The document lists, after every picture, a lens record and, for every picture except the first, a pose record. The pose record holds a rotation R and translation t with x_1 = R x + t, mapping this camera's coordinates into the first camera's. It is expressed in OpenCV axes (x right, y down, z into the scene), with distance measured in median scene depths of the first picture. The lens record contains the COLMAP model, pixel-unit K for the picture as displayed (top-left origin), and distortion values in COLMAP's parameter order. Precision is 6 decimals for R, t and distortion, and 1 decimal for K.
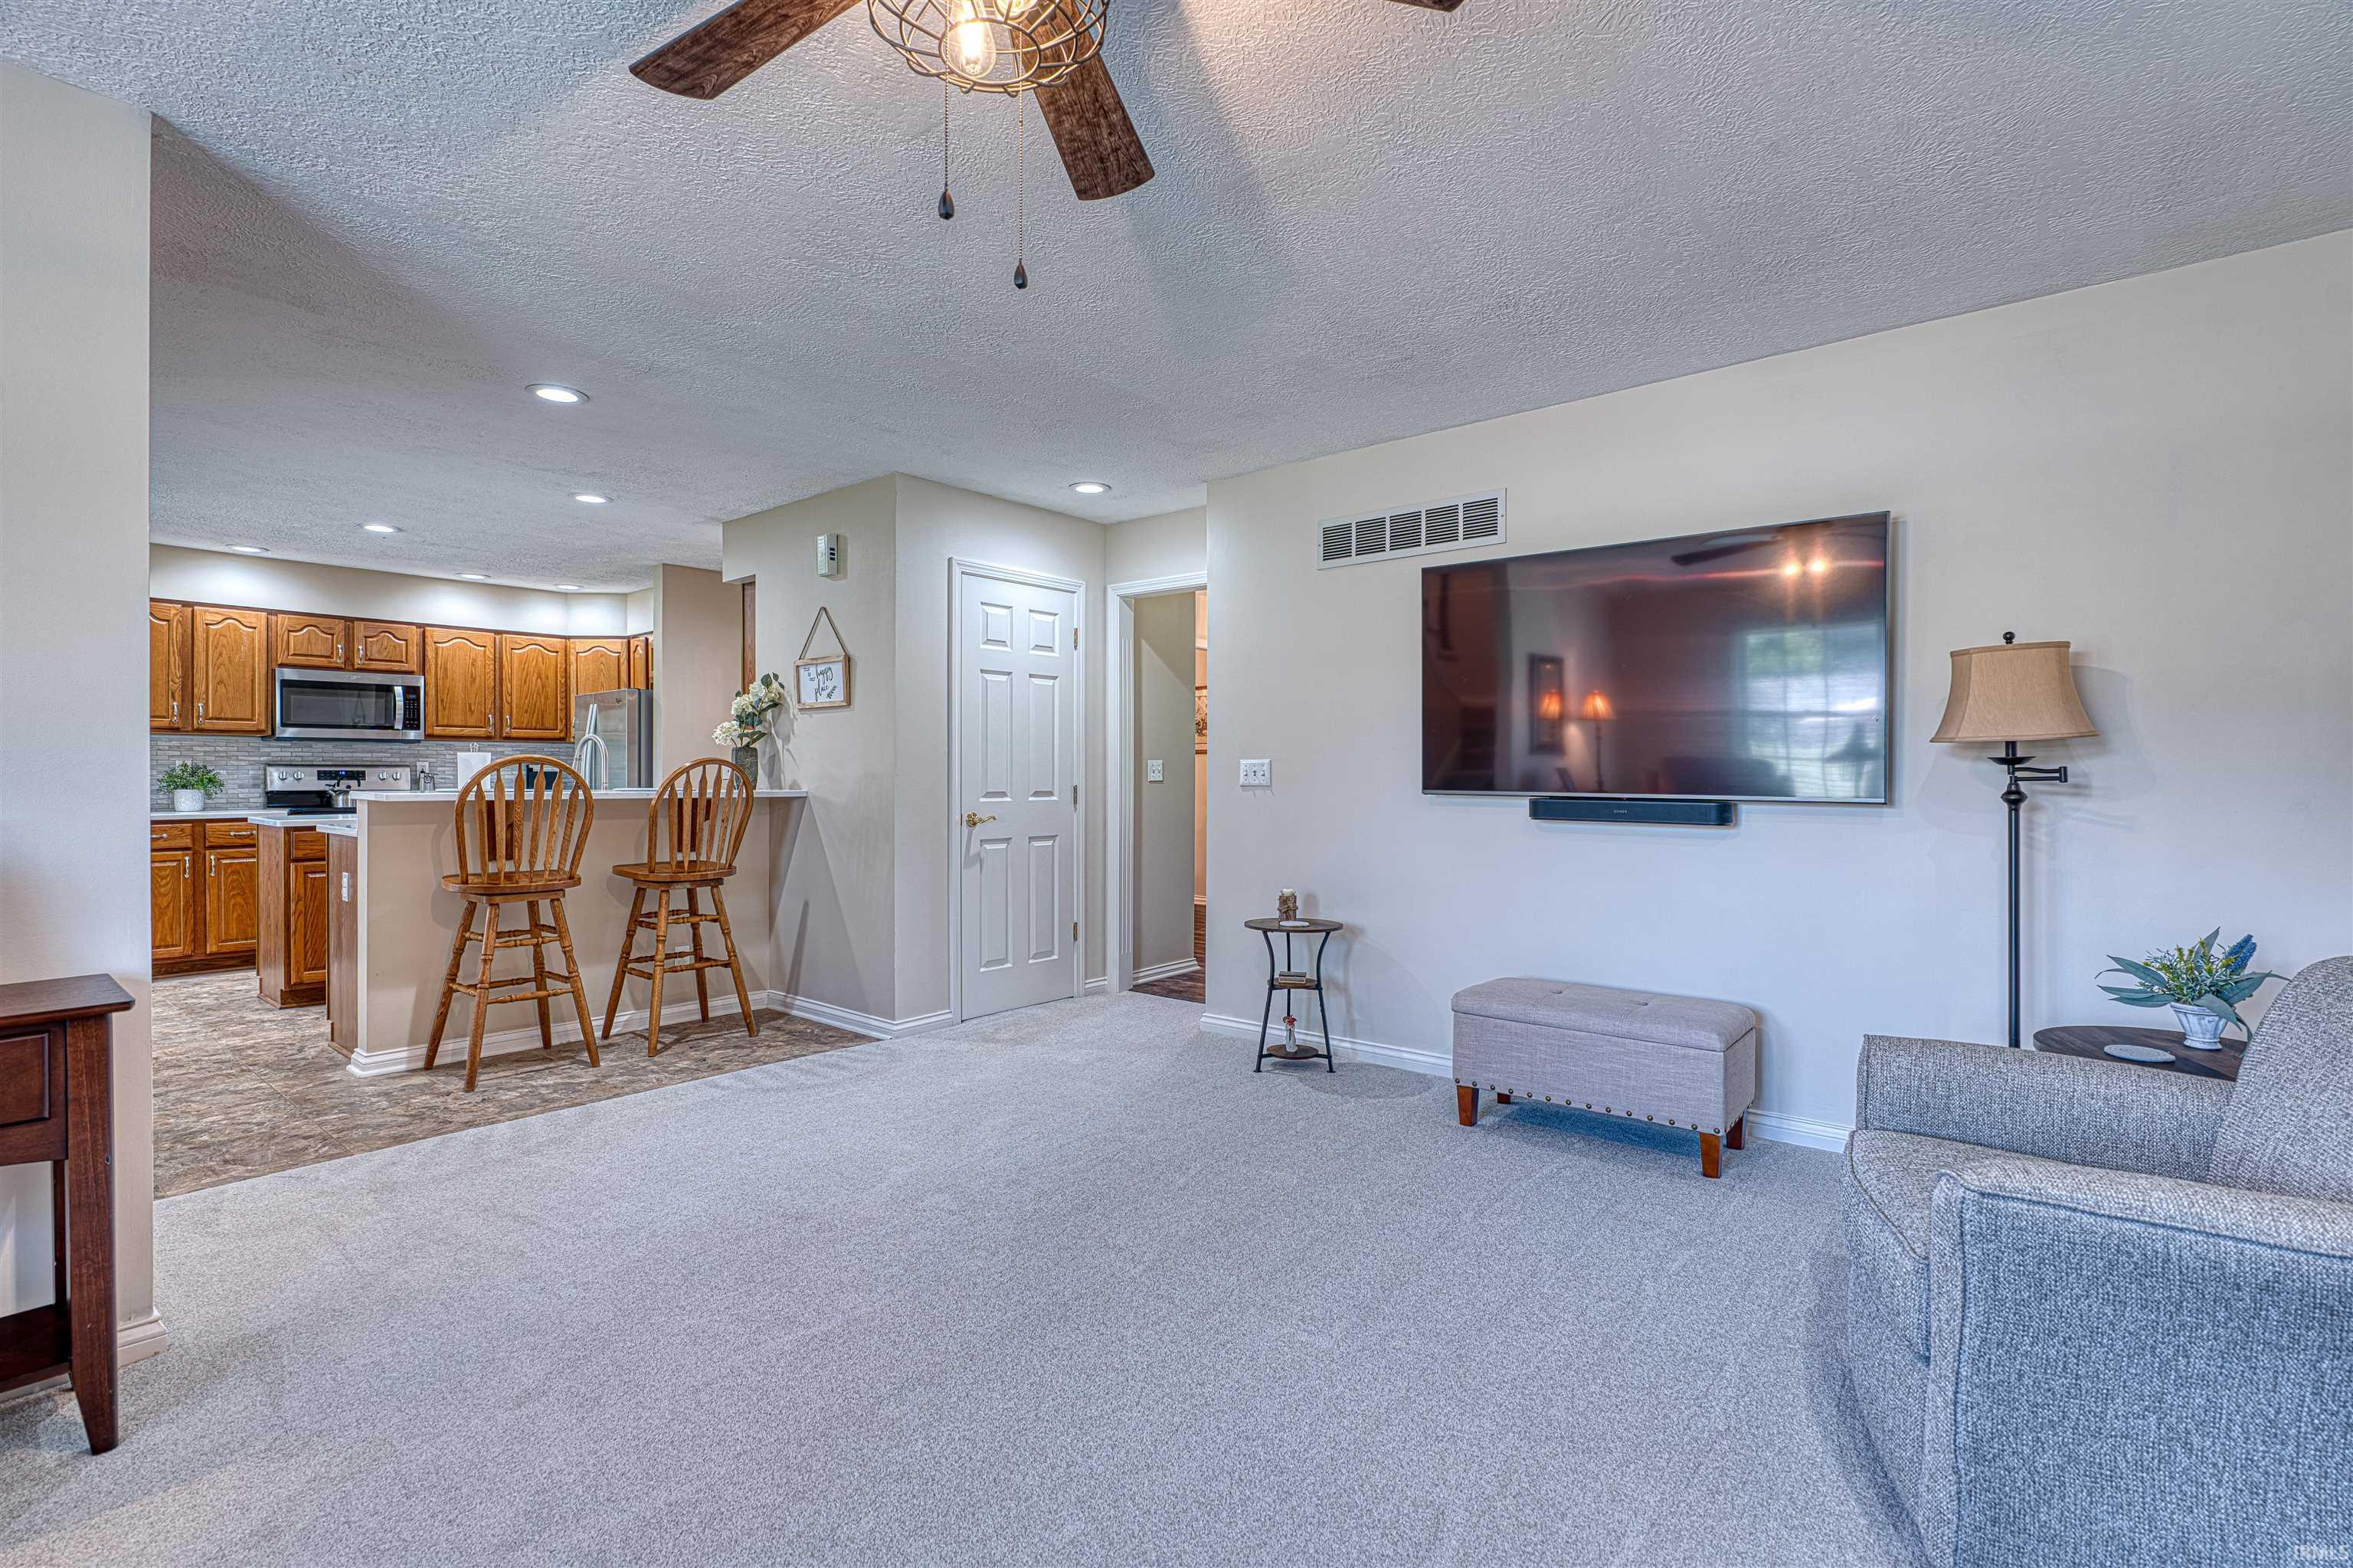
lens RADIAL K [[1075.6, 0, 1174.6], [0, 1075.6, 779.1], [0, 0, 1]] dist [-0.006182, 0.002287]
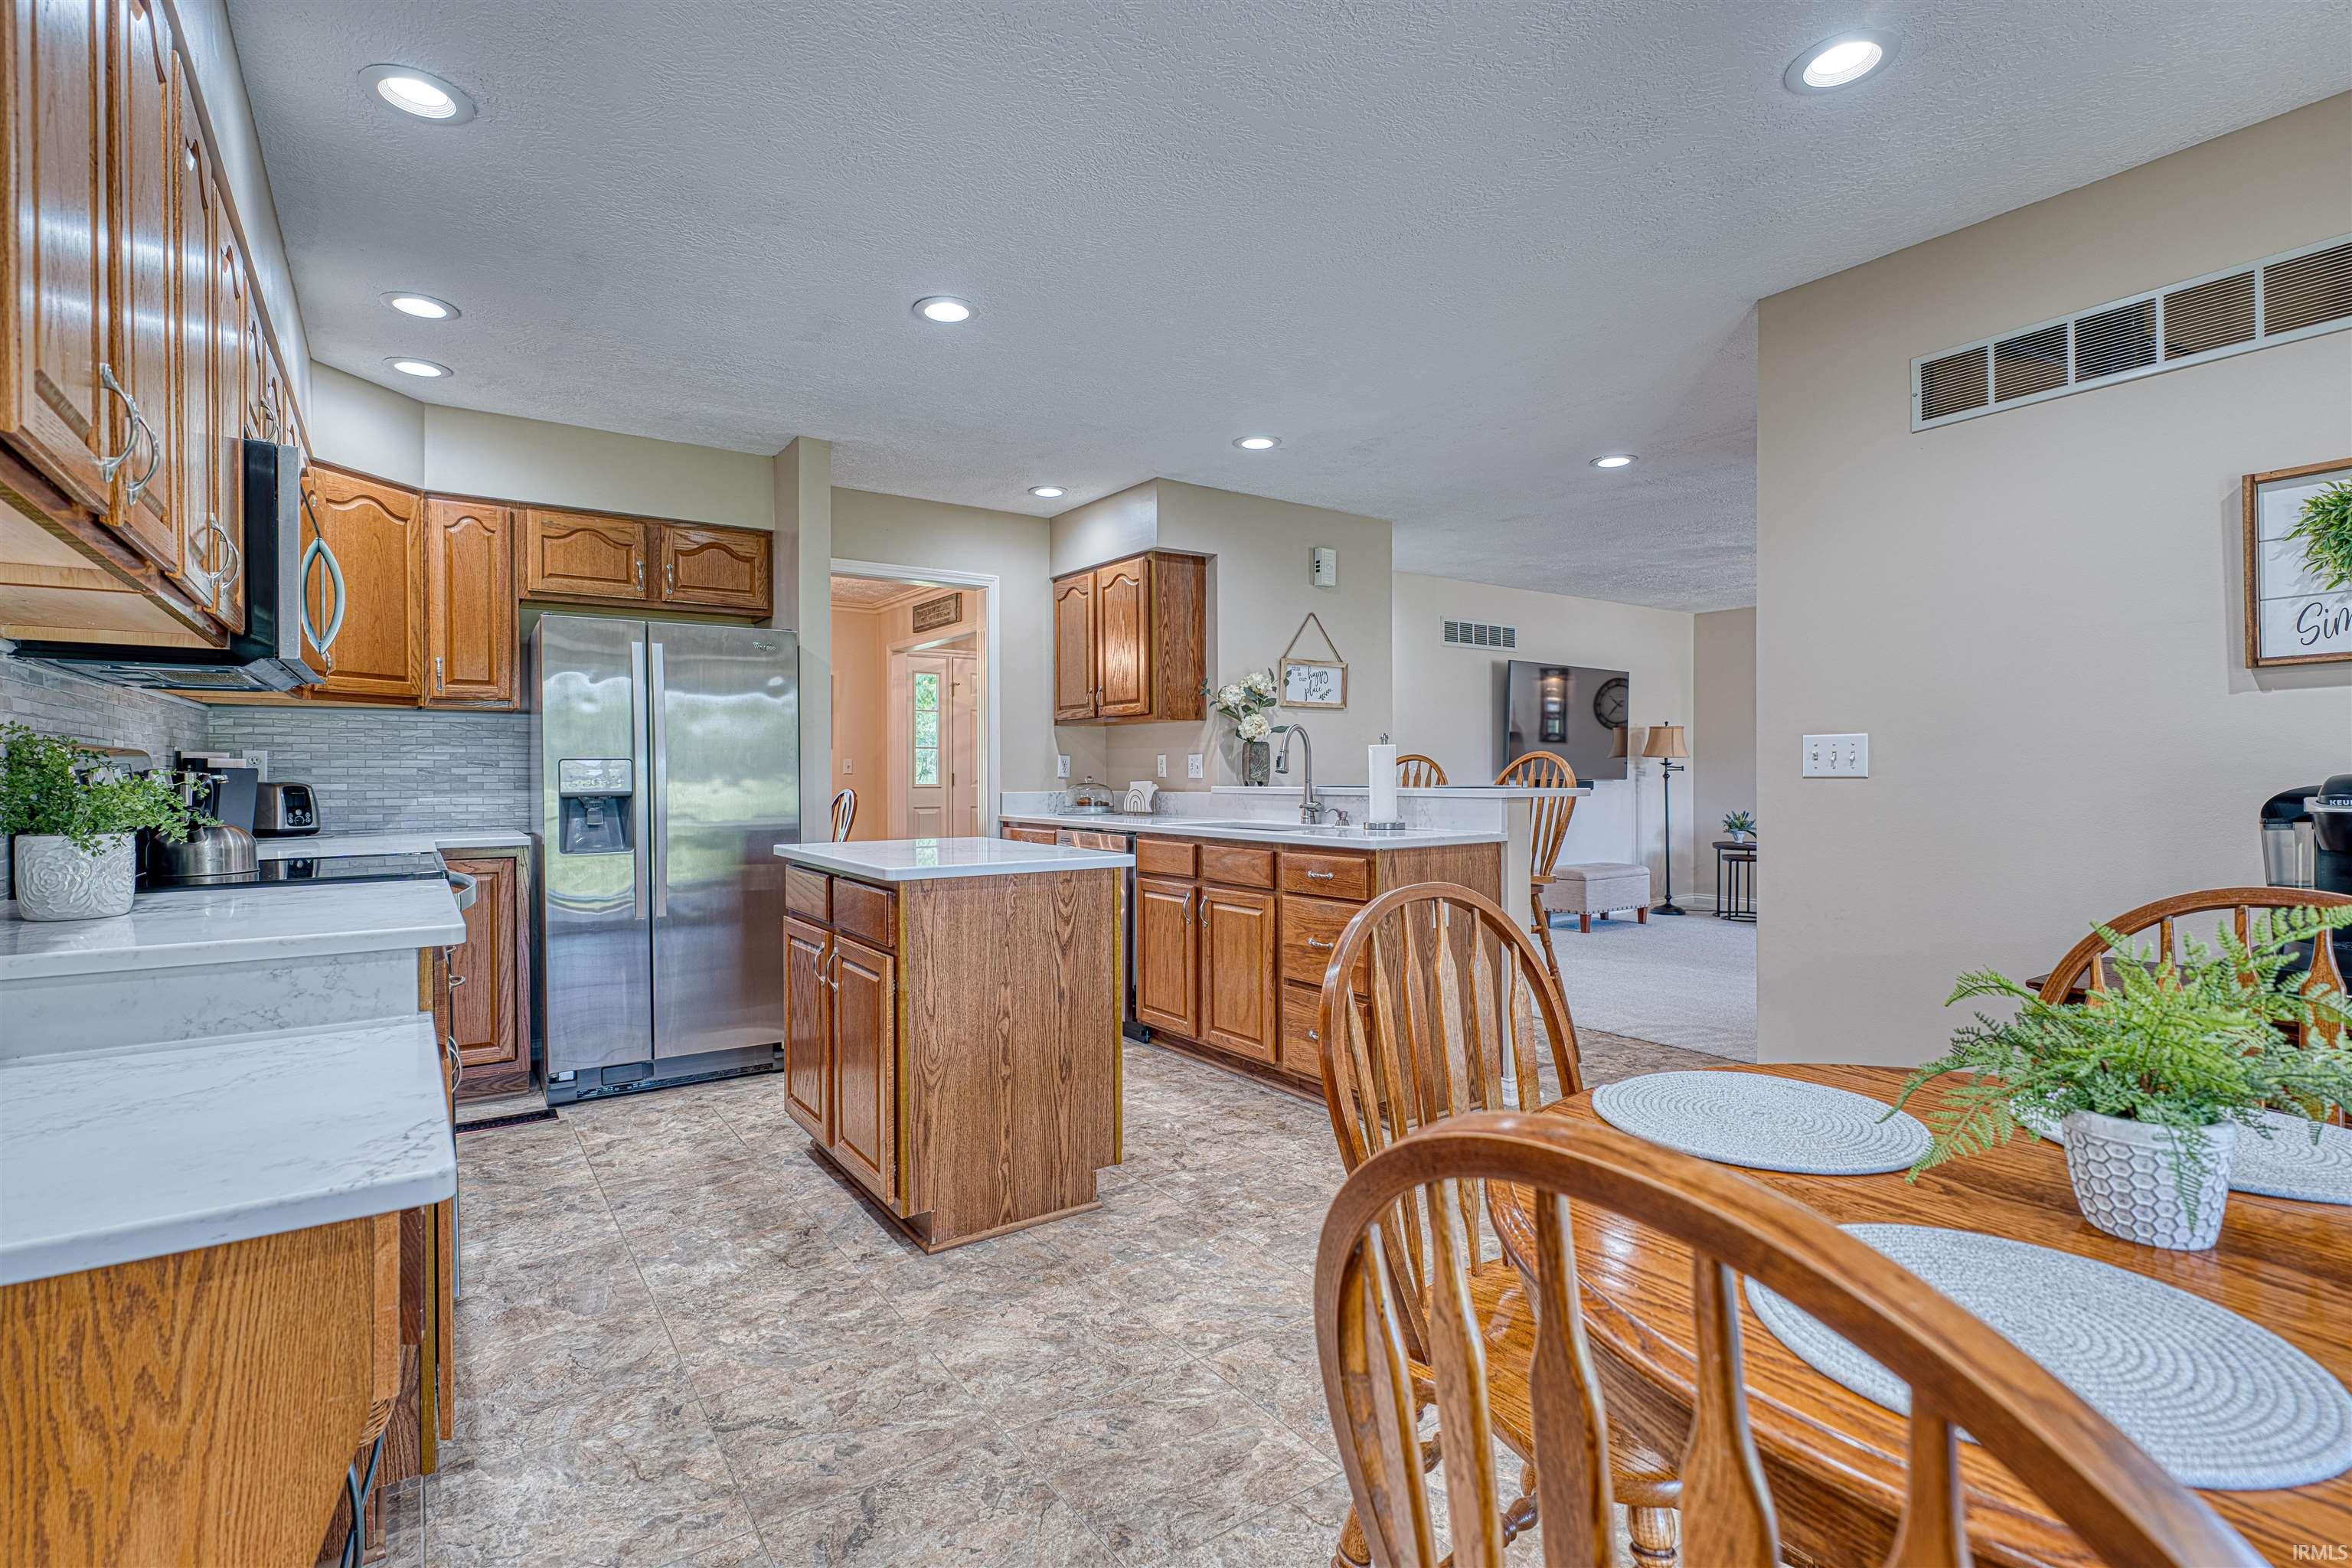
lens RADIAL K [[1075.1, 0, 1177.8], [0, 1075.1, 774.4], [0, 0, 1]] dist [-0.006182, 0.002287]
pose [[0.261810, -0.005034, 0.965106, -2.402116], [0.007141, 0.999969, 0.003279, -0.007837], [-0.965093, 0.006033, 0.261838, 1.473517]]
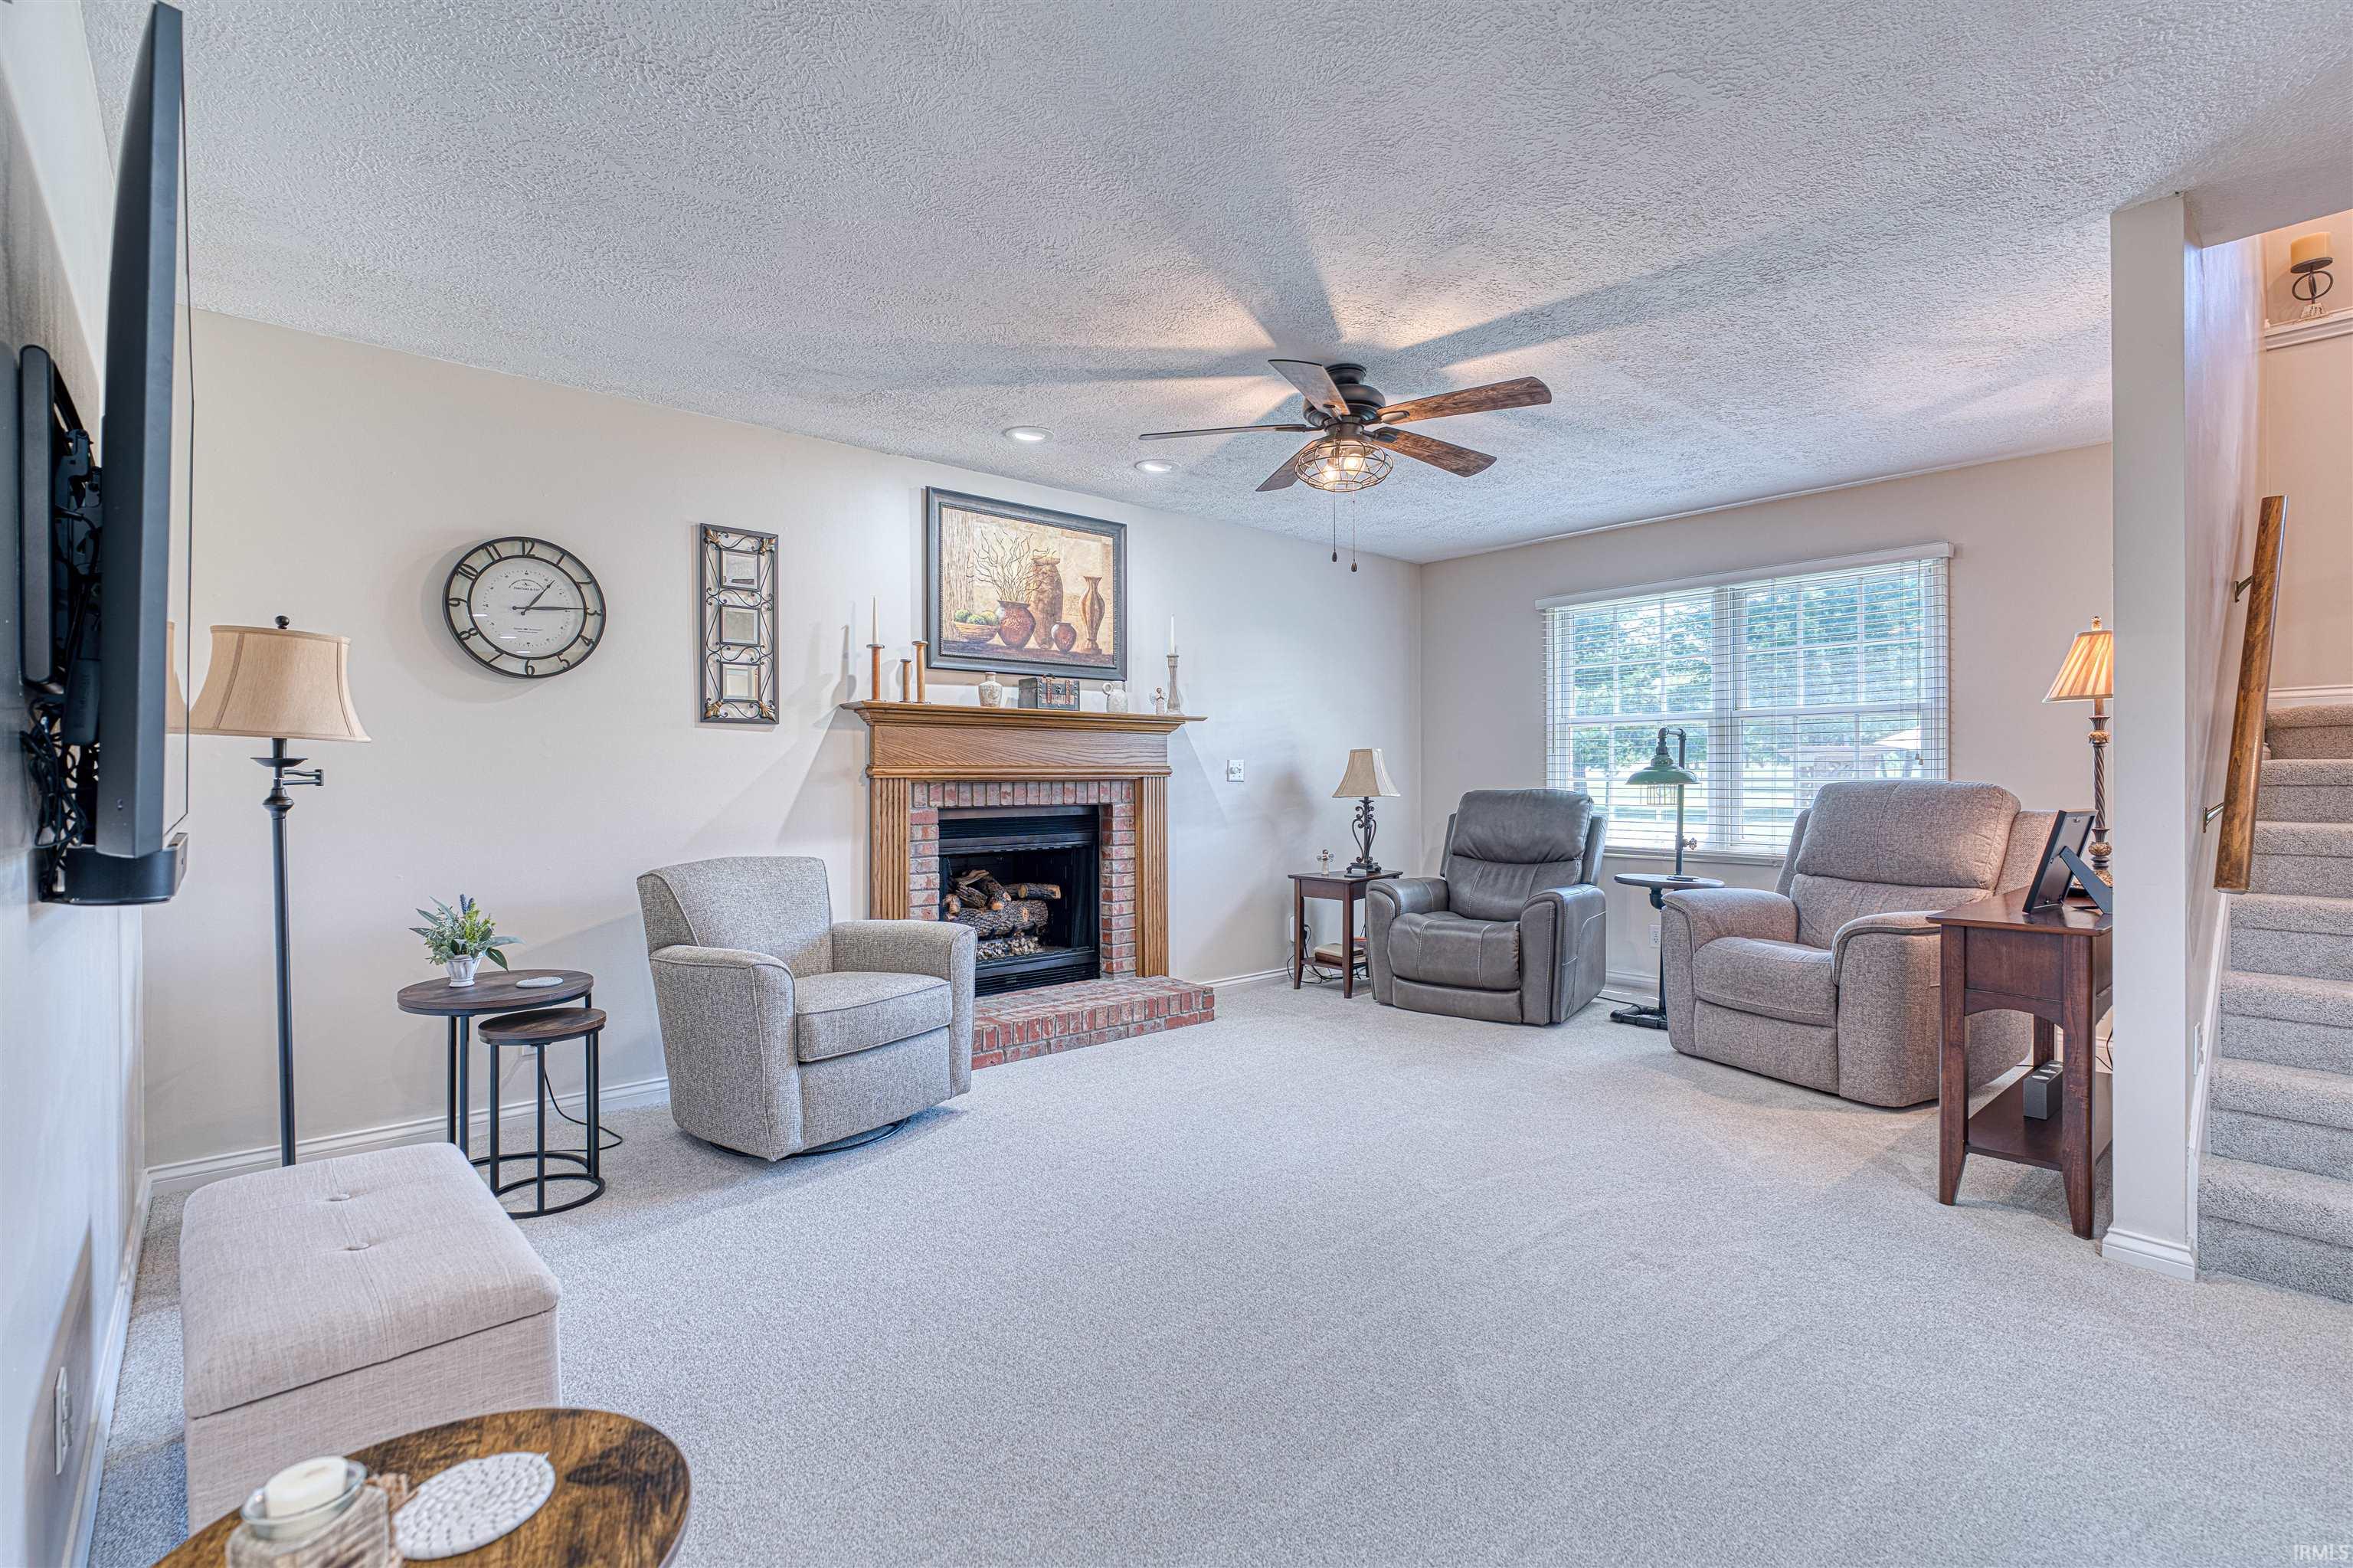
lens RADIAL K [[1075.6, 0, 1173.2], [0, 1075.6, 784.2], [0, 0, 1]] dist [-0.006182, 0.002287]
pose [[-0.987935, 0.000998, 0.154867, -0.079371], [0.002217, 0.999968, 0.007703, -0.003741], [-0.154854, 0.007954, -0.987905, 1.686469]]
